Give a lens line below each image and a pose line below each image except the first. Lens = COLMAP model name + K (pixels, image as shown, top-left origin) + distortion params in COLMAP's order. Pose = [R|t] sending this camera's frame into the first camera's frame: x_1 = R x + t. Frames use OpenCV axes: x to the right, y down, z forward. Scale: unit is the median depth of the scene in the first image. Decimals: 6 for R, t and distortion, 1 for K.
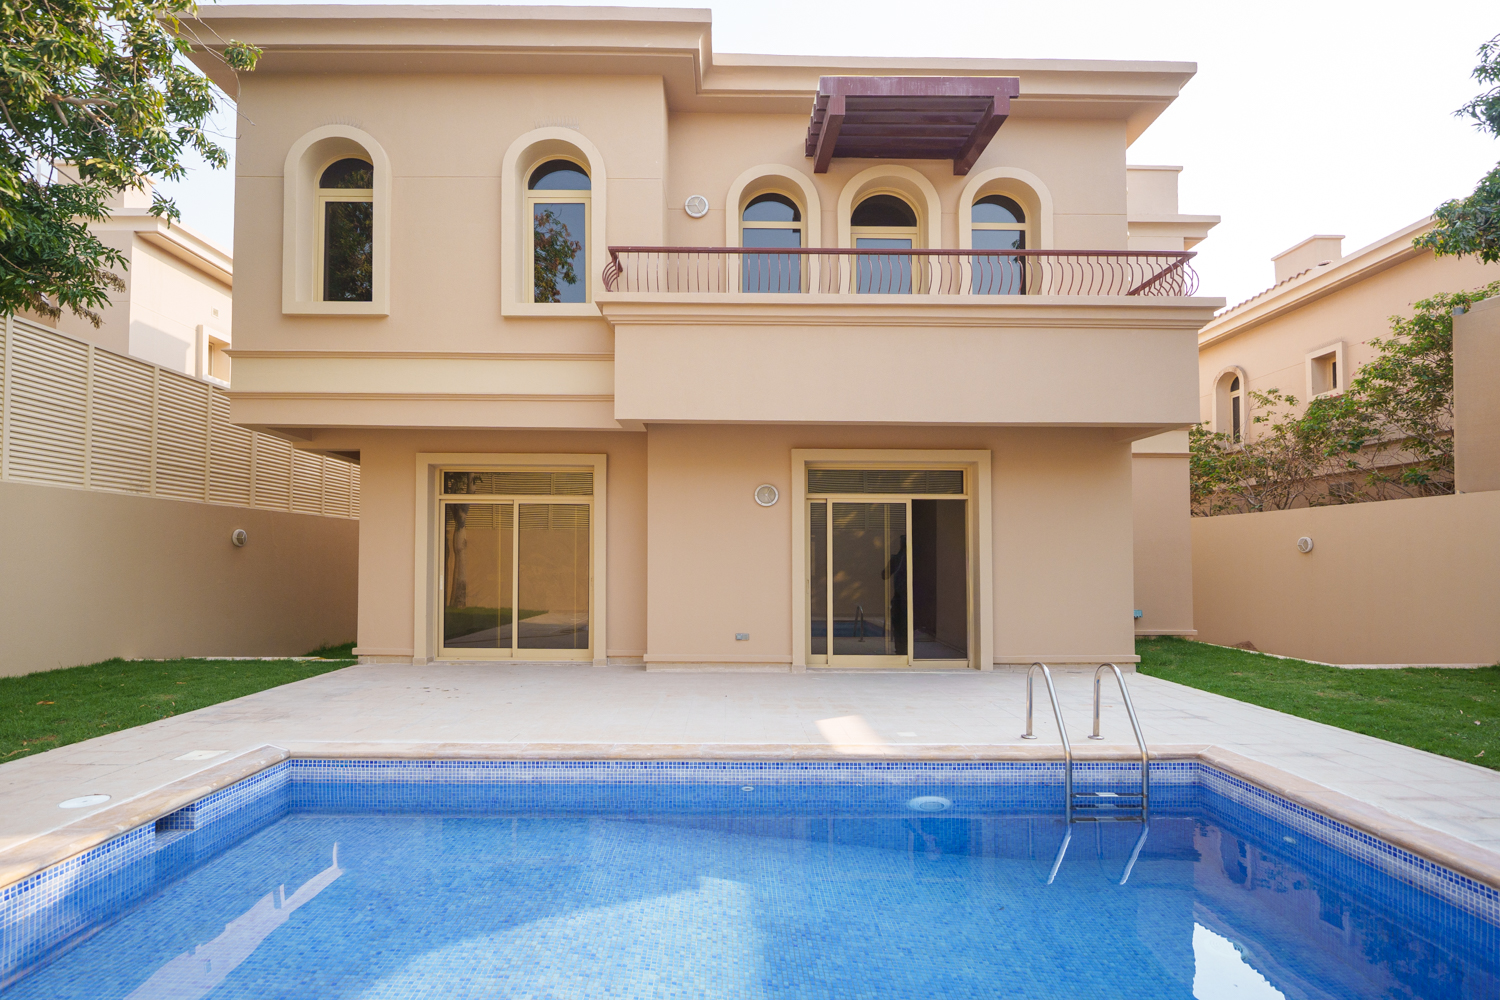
lens RADIAL K [[610.9, 0, 737.2], [0, 610.9, 560.7], [0, 0, 1]] dist [-0.007785, 0.000092]
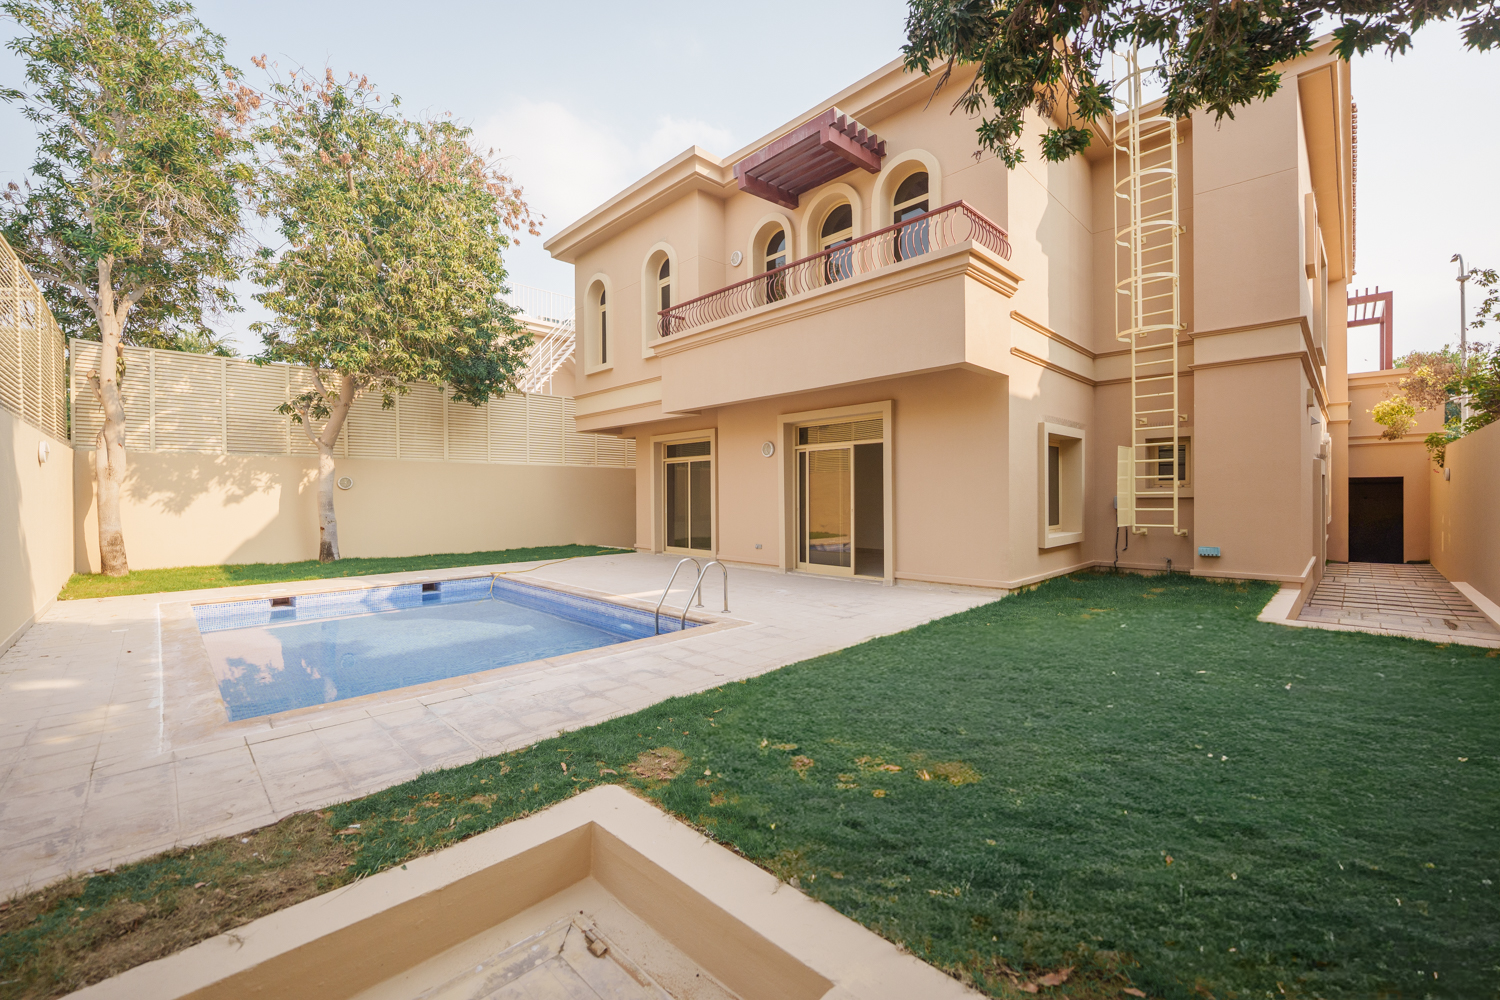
lens RADIAL K [[610.9, 0, 758.0], [0, 610.9, 495.4], [0, 0, 1]] dist [-0.007785, 0.000092]
pose [[0.698299, -0.010674, -0.715727, 1.042155], [0.011701, 0.999925, -0.003496, 0.003522], [0.715711, -0.005933, 0.698372, 0.003018]]
